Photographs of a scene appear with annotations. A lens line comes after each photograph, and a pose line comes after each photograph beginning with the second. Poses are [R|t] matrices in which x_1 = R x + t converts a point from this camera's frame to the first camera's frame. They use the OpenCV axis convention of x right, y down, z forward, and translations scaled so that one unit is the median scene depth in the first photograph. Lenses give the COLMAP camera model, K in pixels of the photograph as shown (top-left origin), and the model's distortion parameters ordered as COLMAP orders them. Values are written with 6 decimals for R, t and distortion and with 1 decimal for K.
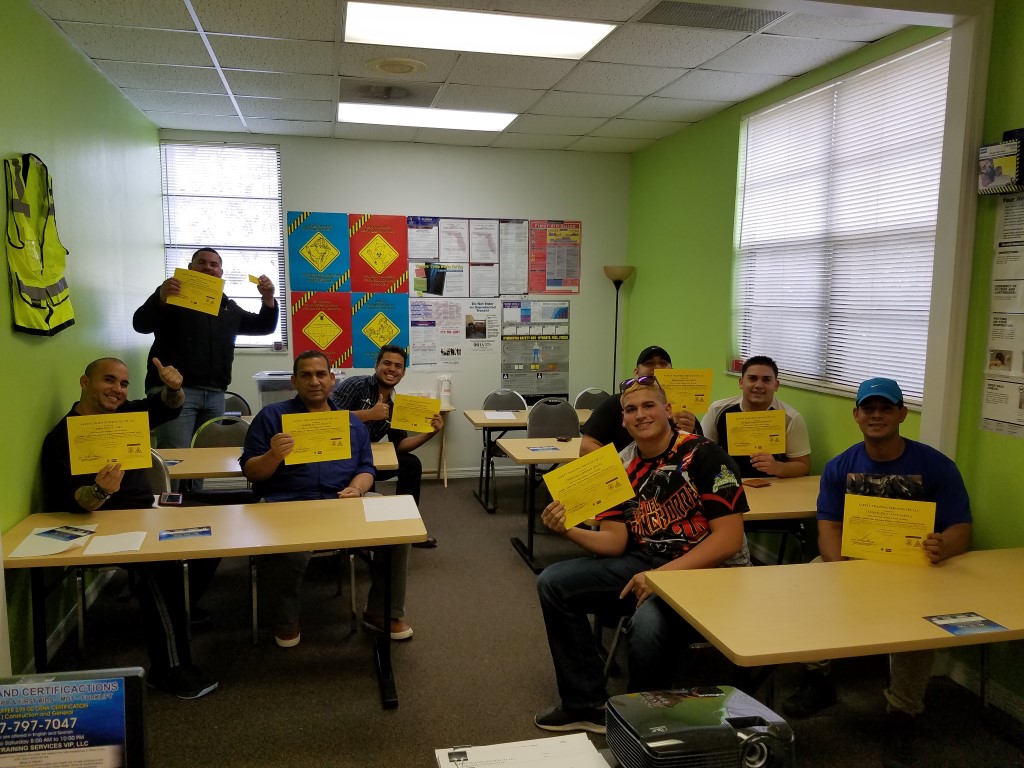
lens RADIAL K [[784.2, 0, 509.4], [0, 784.2, 406.4], [0, 0, 1]] dist [0.211358, -0.246616]
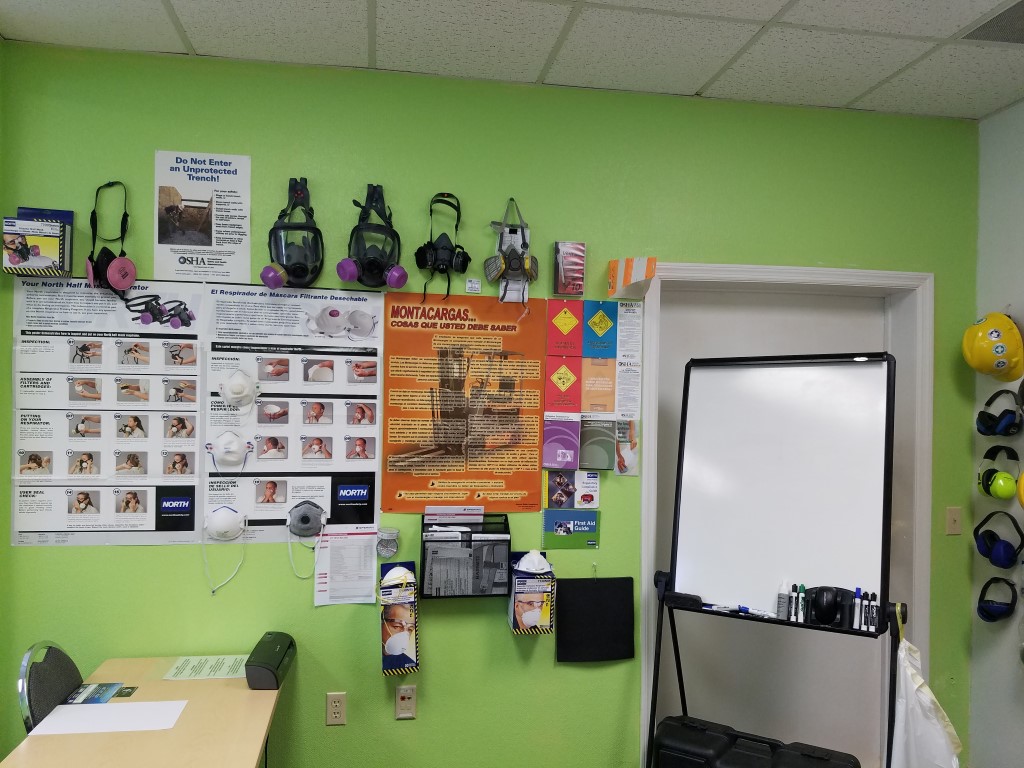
lens RADIAL K [[762.7, 0, 498.1], [0, 762.7, 407.2], [0, 0, 1]] dist [0.179310, -0.288633]
pose [[0.072607, -0.000106, 0.997361, -0.098218], [0.124402, 0.992192, -0.008951, -0.022473], [-0.989572, 0.124723, 0.072053, 0.214863]]
